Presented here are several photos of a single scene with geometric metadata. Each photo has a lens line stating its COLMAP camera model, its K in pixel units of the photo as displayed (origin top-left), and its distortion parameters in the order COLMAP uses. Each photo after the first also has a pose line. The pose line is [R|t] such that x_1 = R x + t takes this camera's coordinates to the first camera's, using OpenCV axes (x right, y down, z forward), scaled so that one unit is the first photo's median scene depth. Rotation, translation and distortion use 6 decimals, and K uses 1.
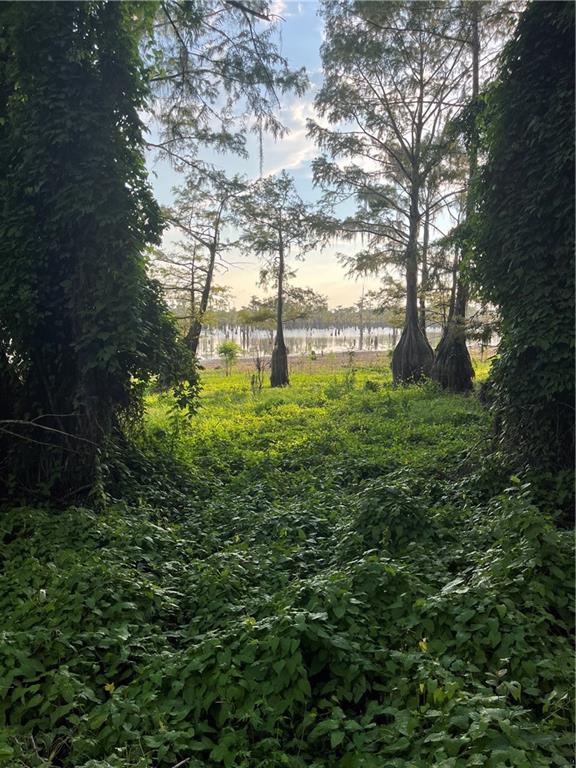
lens RADIAL K [[574.7, 0, 288.0], [0, 574.7, 384.0], [0, 0, 1]] dist [0.006691, 0.004447]
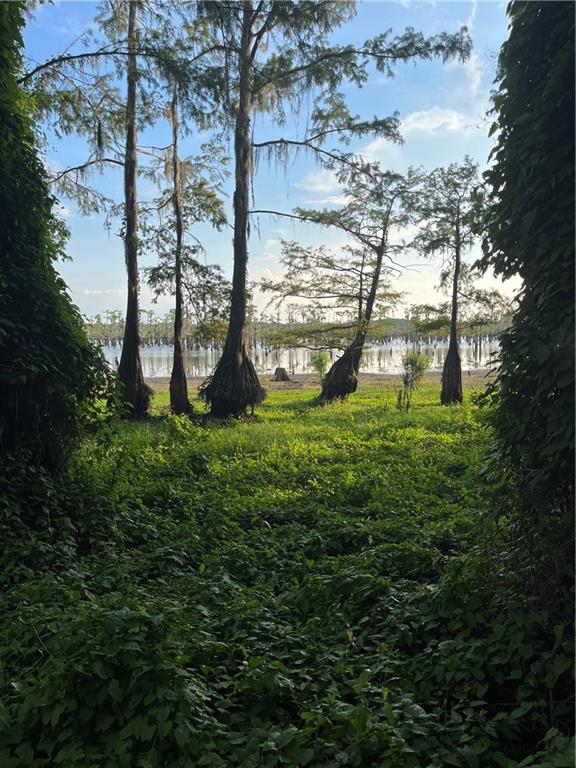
lens RADIAL K [[593.5, 0, 290.2], [0, 593.5, 396.7], [0, 0, 1]] dist [0.003373, -0.000810]
pose [[0.935310, 0.016359, -0.353452, 0.078566], [-0.016823, 0.999857, 0.001760, -0.004123], [0.353430, 0.004300, 0.935451, 0.075366]]
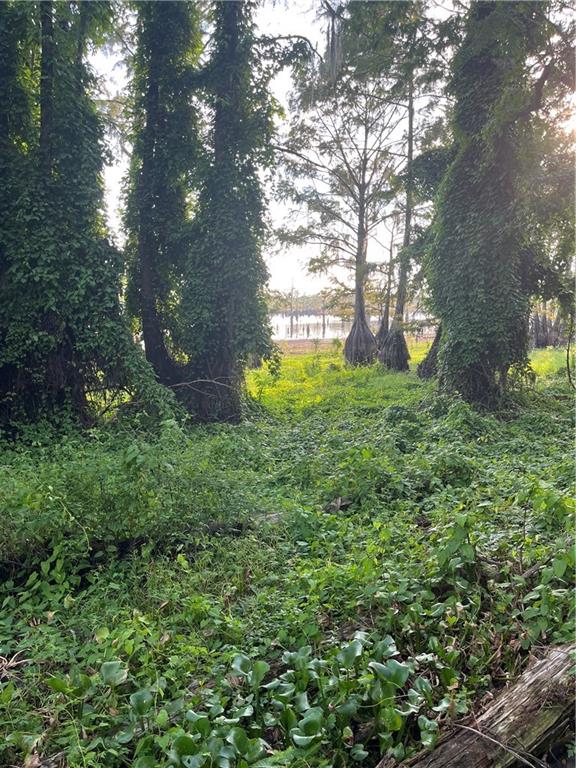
lens RADIAL K [[574.7, 0, 288.0], [0, 574.7, 384.0], [0, 0, 1]] dist [0.006691, 0.004447]
pose [[0.991058, -0.013066, 0.132794, -0.096138], [0.010059, 0.999678, 0.023292, 0.006980], [-0.133056, -0.021748, 0.990870, -0.201817]]
